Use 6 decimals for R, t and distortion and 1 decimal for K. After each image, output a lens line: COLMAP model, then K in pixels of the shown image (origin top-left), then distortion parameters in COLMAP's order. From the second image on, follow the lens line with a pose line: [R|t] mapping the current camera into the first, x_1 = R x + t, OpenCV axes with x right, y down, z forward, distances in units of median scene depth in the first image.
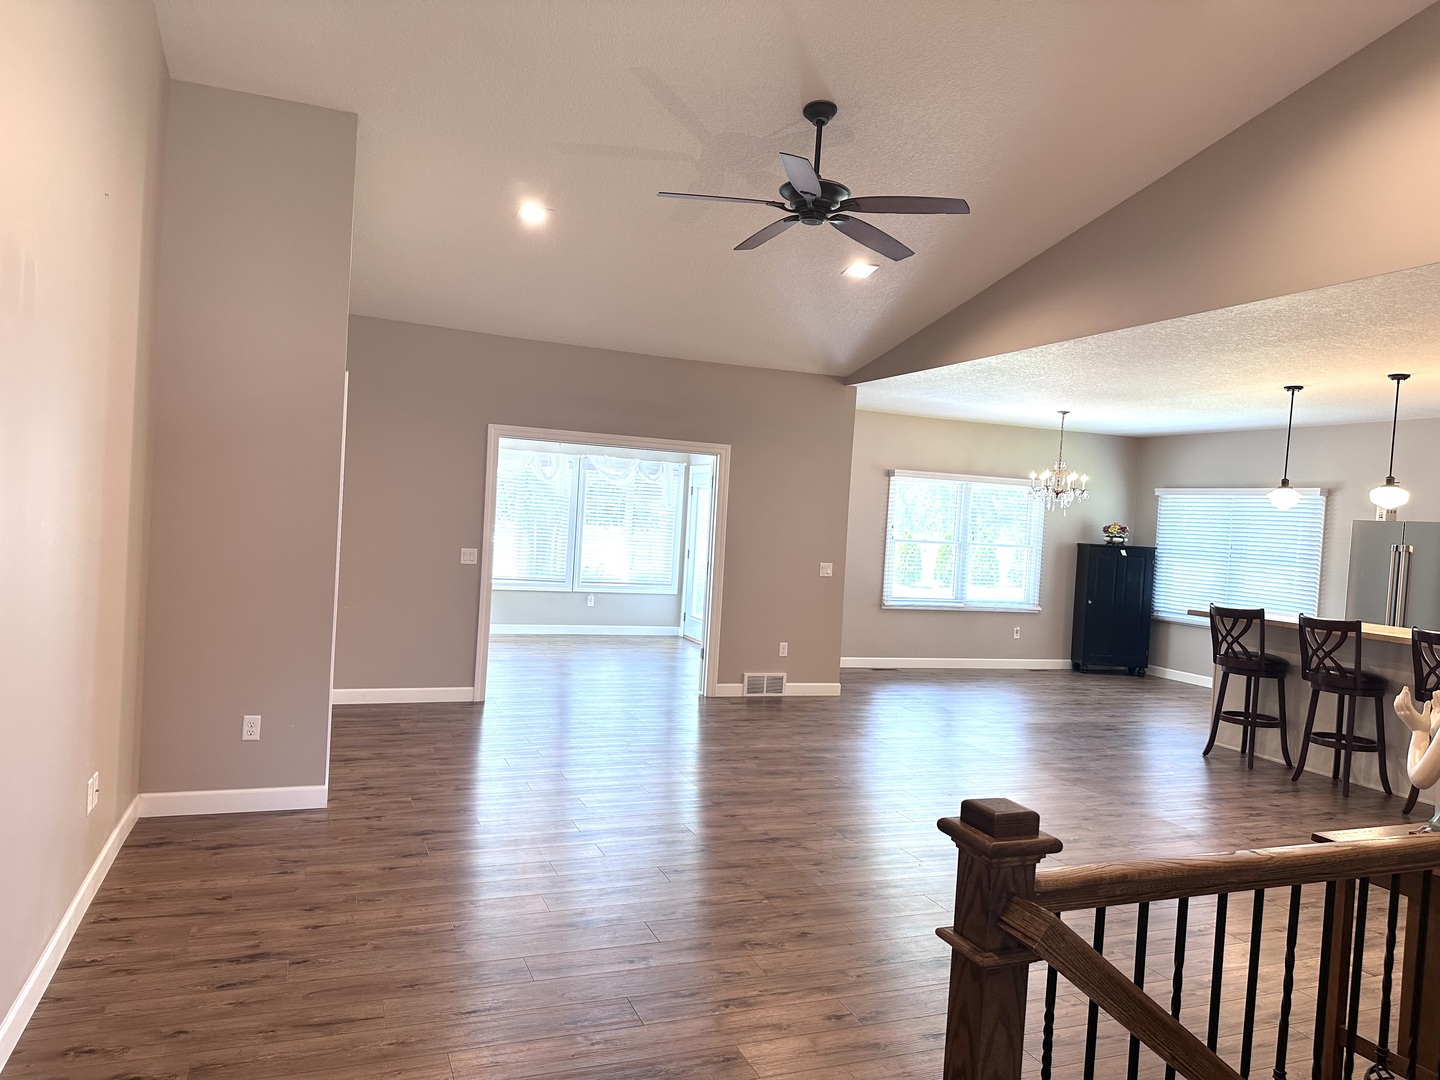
lens RADIAL K [[1006.0, 0, 720.0], [0, 1006.0, 540.0], [0, 0, 1]] dist [0.151250, -0.261107]
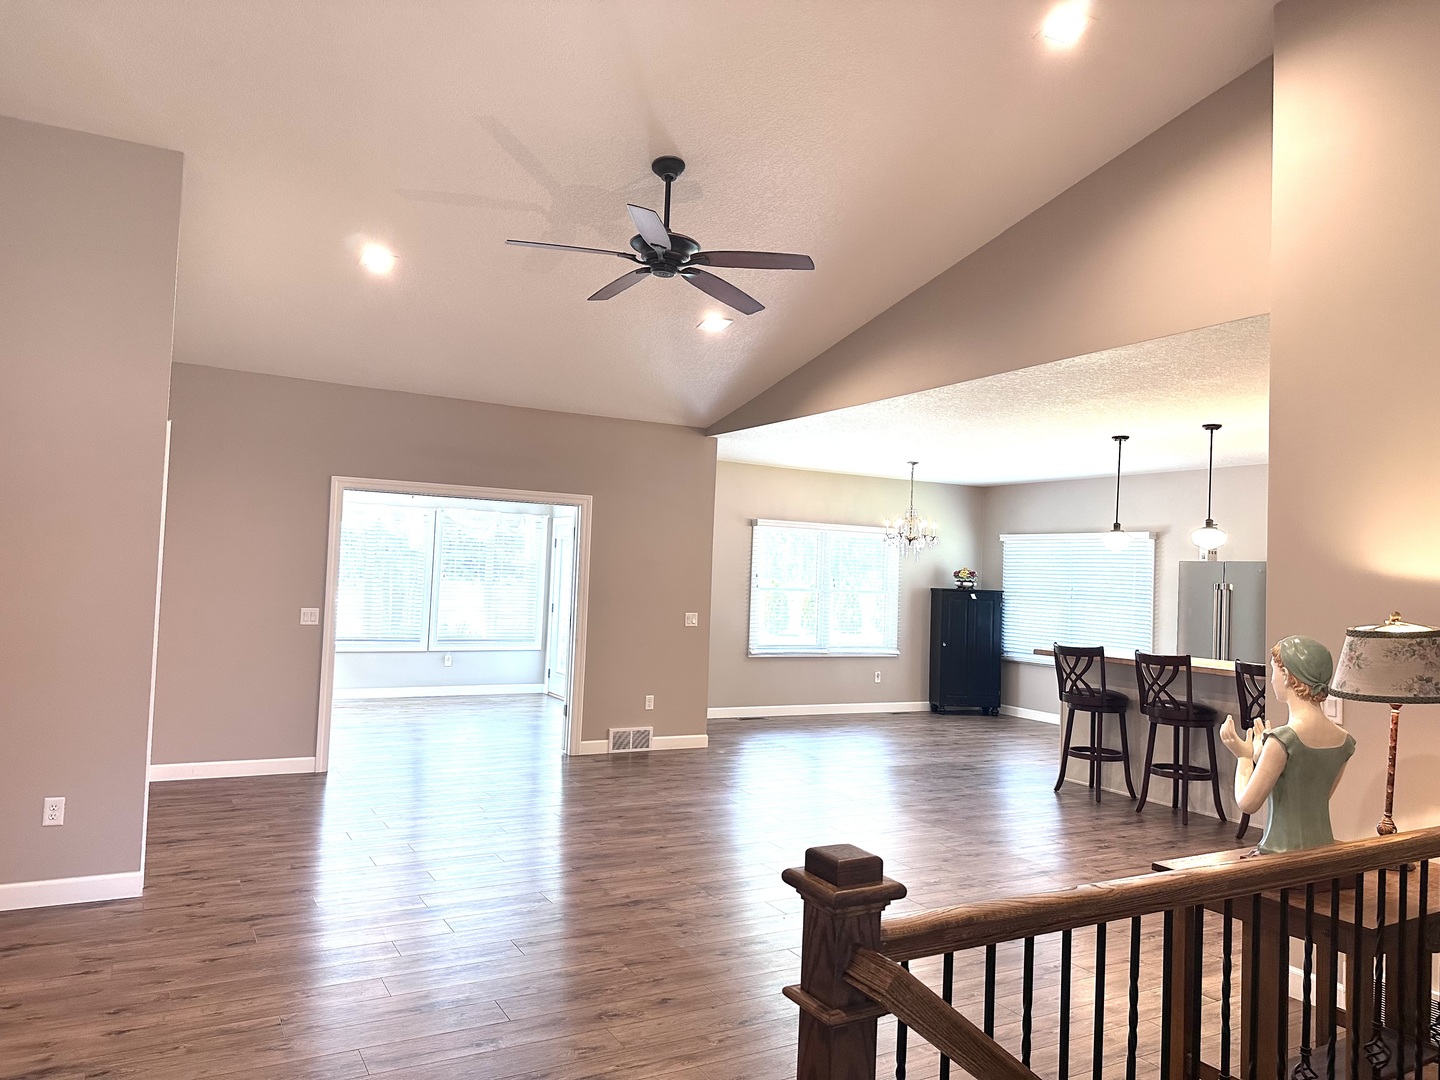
lens RADIAL K [[1005.9, 0, 720.3], [0, 1005.9, 534.6], [0, 0, 1]] dist [0.140038, -0.231566]
pose [[0.991632, -0.015320, 0.128182, 0.010161], [0.022647, 0.998180, -0.055899, 0.002359], [-0.127092, 0.058334, 0.990174, 0.009672]]
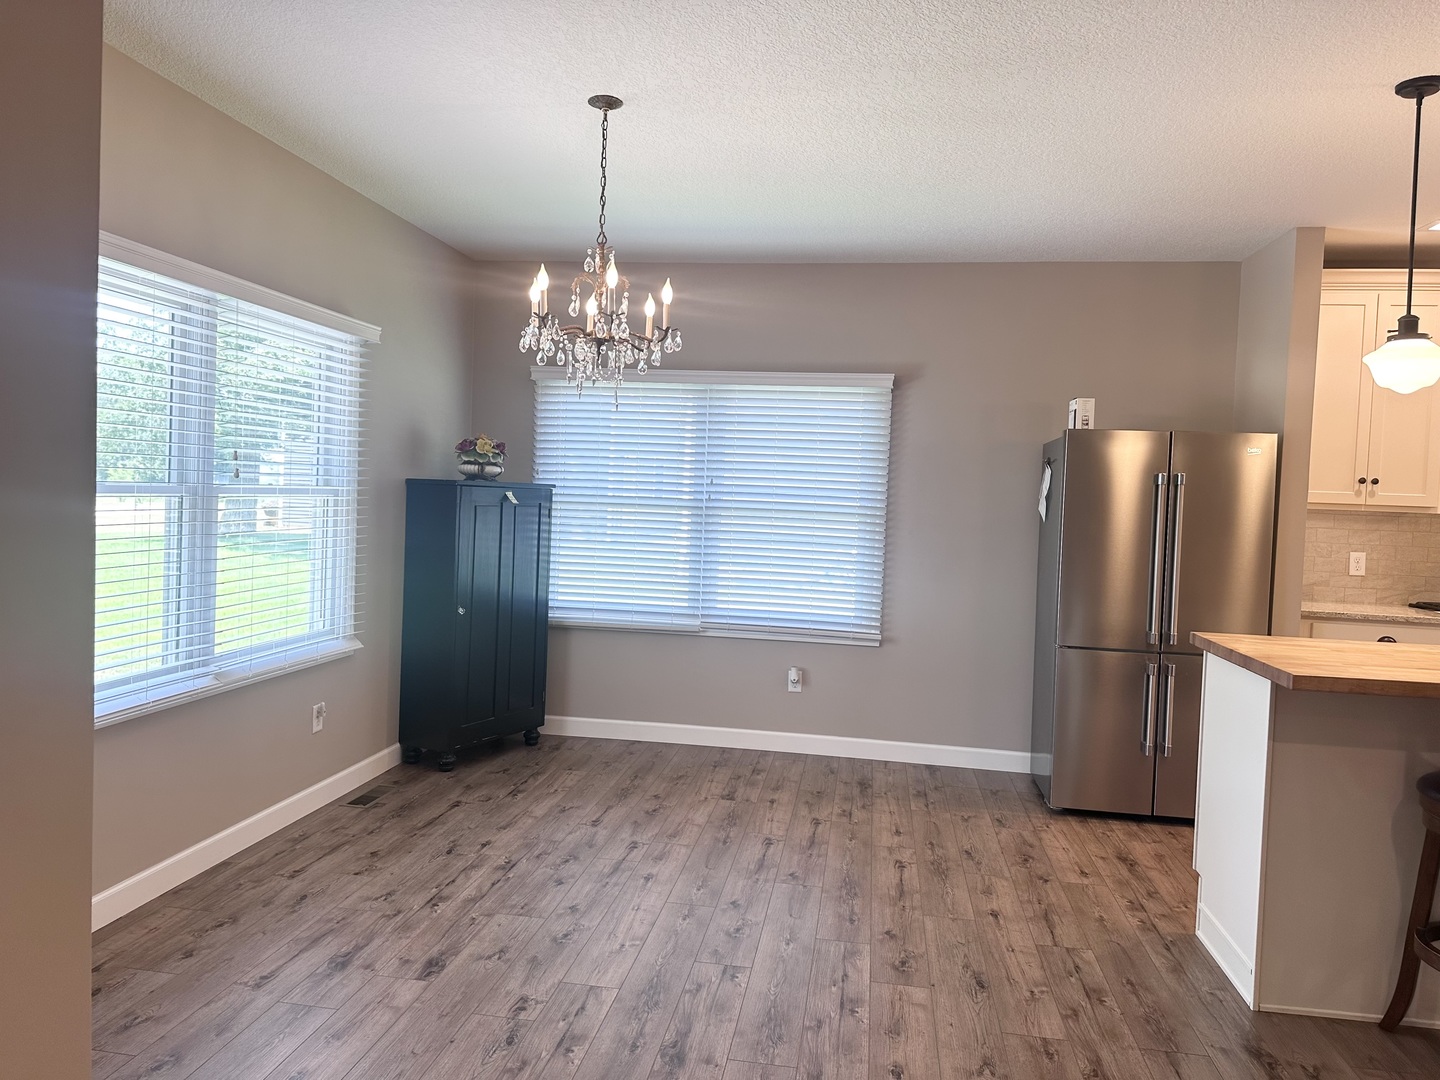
lens RADIAL K [[995.6, 0, 716.0], [0, 995.6, 526.3], [0, 0, 1]] dist [-0.004073, -0.000719]
pose [[0.531780, -0.064125, 0.844451, 0.098249], [0.009026, 0.997502, 0.070063, -0.009304], [-0.846834, -0.029636, 0.531030, 1.169627]]
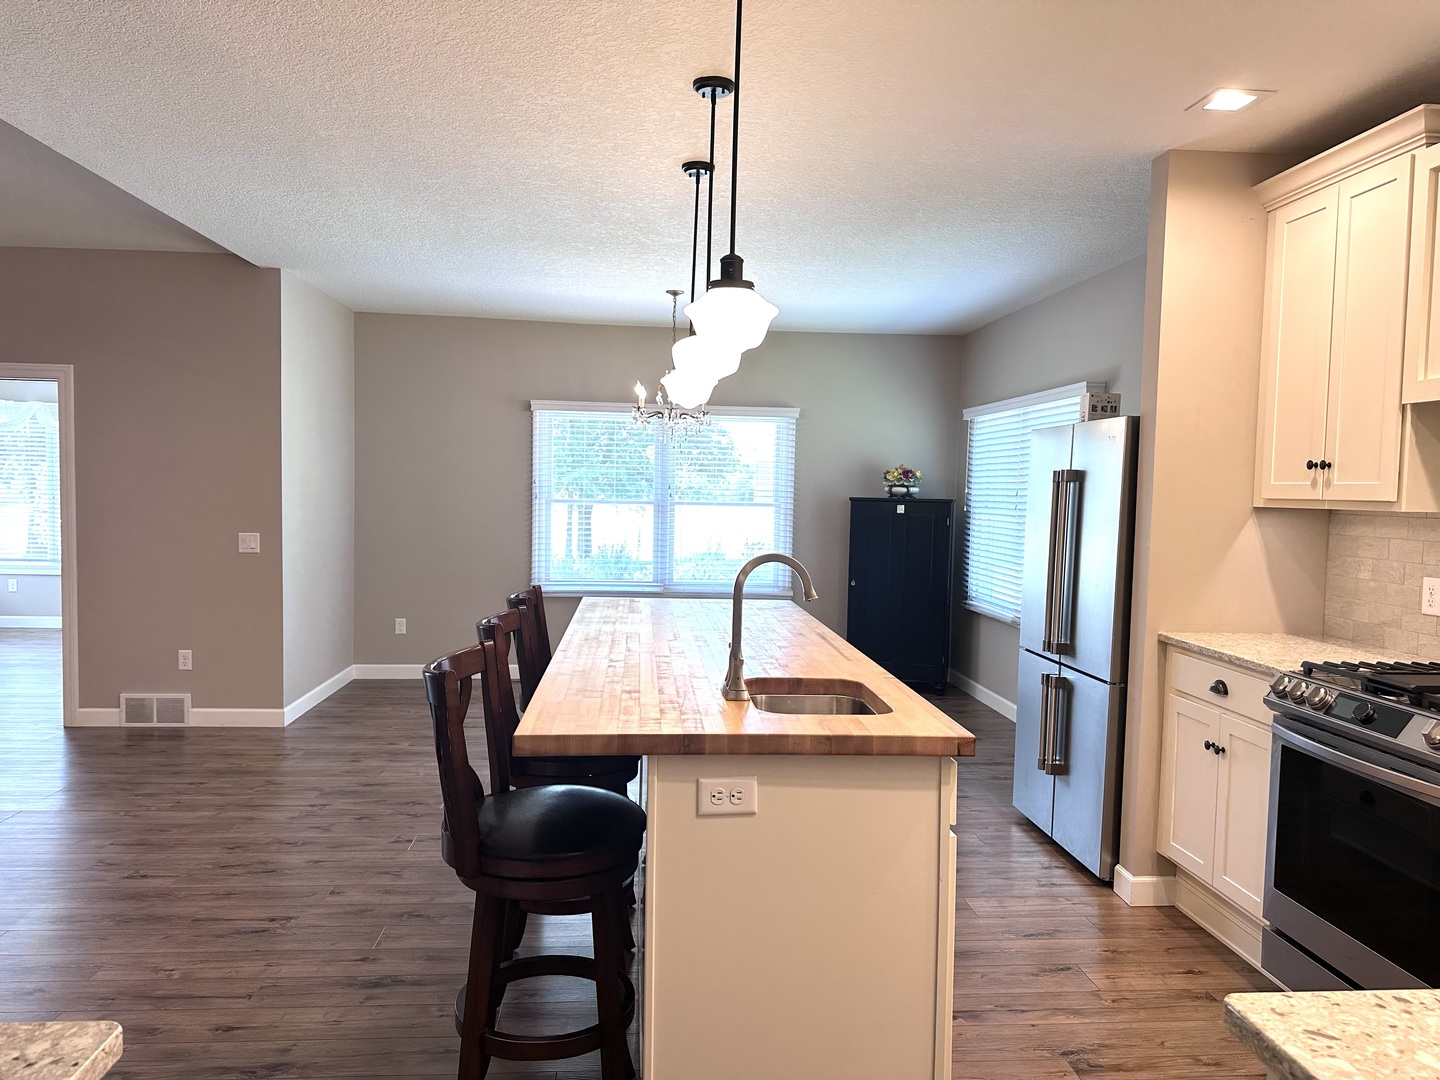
lens RADIAL K [[1006.0, 0, 720.0], [0, 1006.0, 540.0], [0, 0, 1]] dist [0.151250, -0.261107]
pose [[0.955322, -0.020077, -0.294885, 0.822320], [0.025627, 0.999560, 0.014968, 0.034199], [0.294455, -0.021856, 0.955415, 0.584132]]
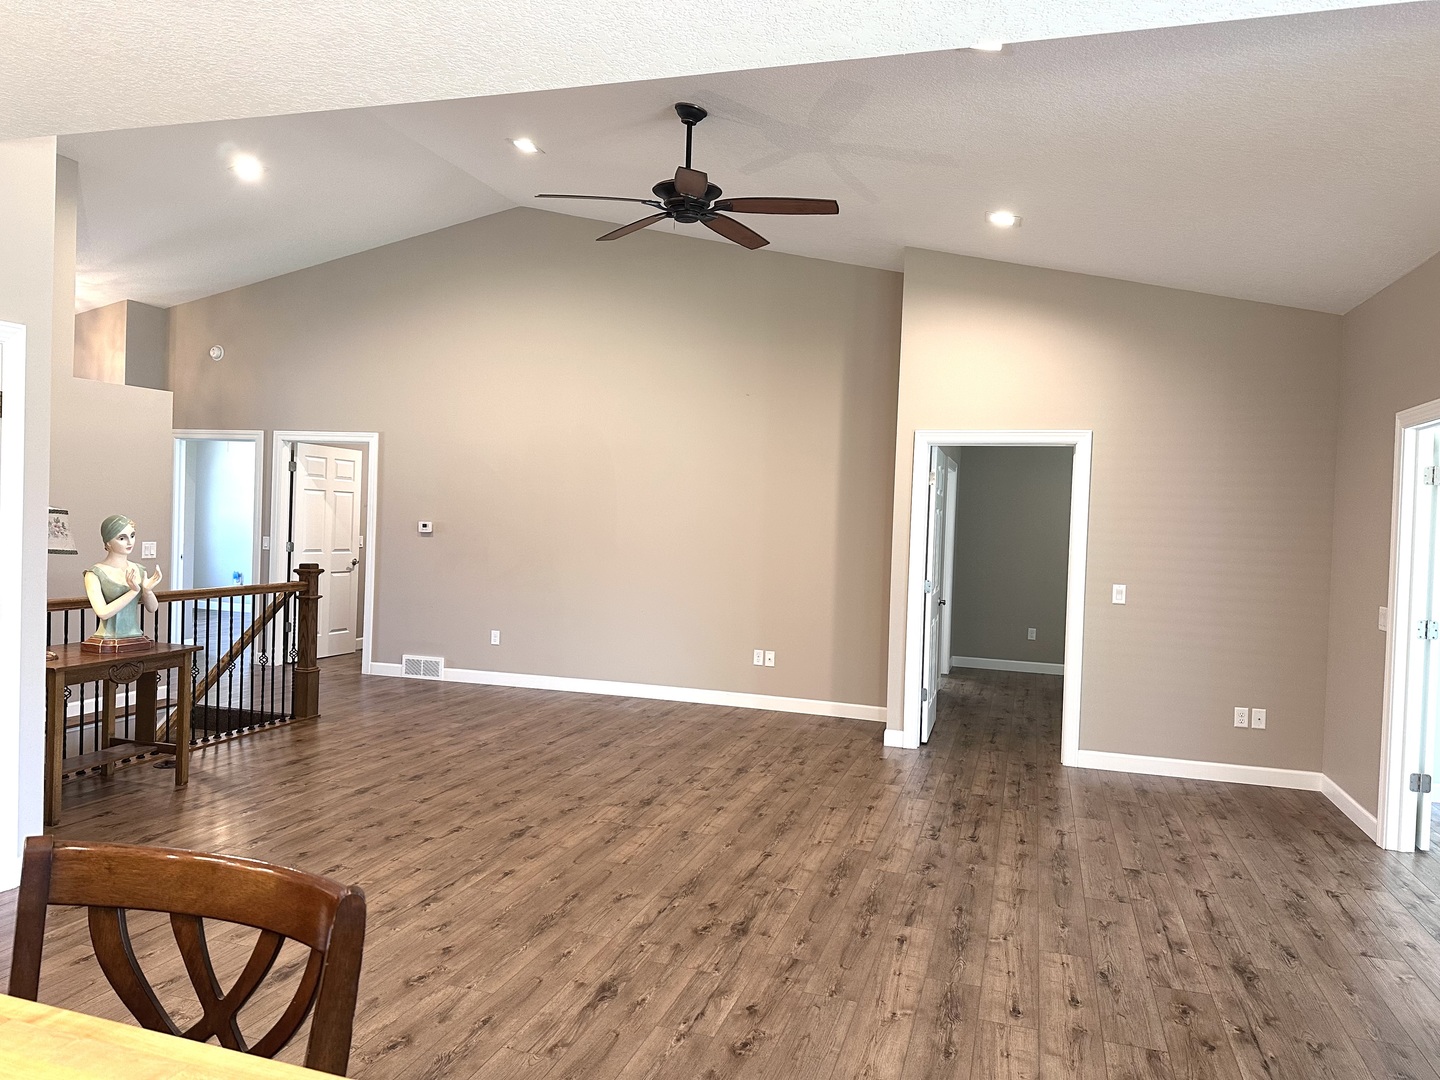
lens RADIAL K [[1006.0, 0, 720.0], [0, 1006.0, 540.0], [0, 0, 1]] dist [0.151250, -0.261107]
pose [[-0.628863, -0.060179, -0.775184, 0.633125], [-0.089116, 0.996009, -0.005028, 0.008910], [0.772392, 0.065920, -0.631716, 1.267890]]
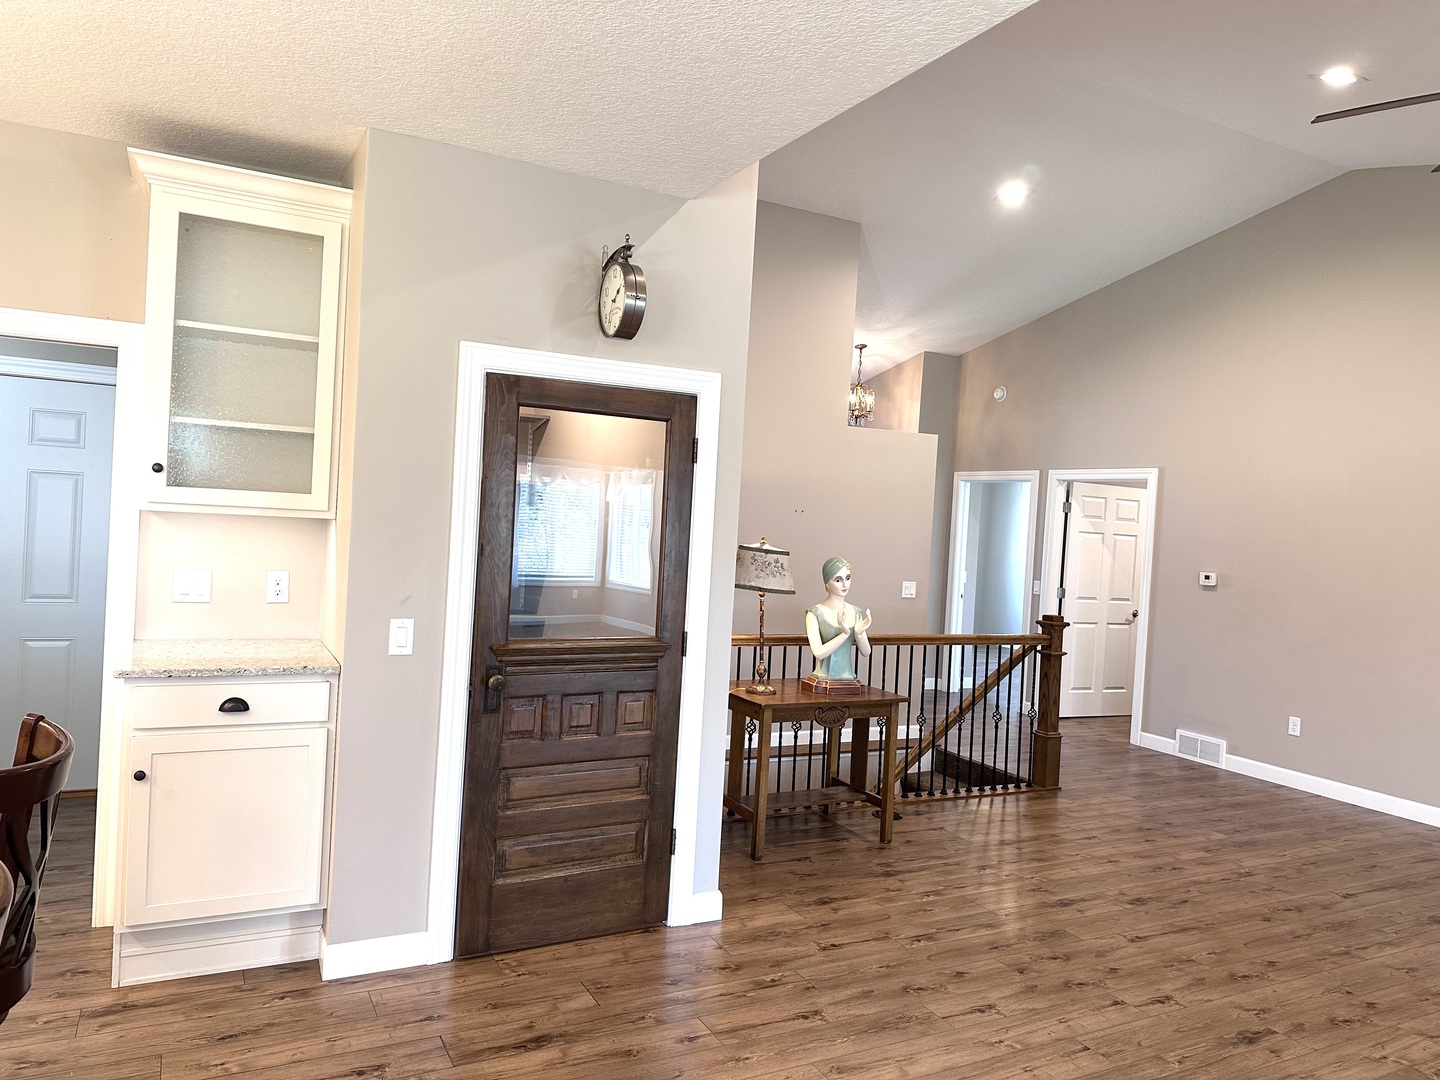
lens RADIAL K [[1011.5, 0, 723.4], [0, 1011.5, 528.0], [0, 0, 1]] dist [0.056273, -0.068155]
pose [[-0.988630, -0.109956, -0.102568, 0.483695], [-0.113267, 0.993197, 0.027023, -0.005711], [0.098898, 0.038334, -0.994359, 1.176235]]
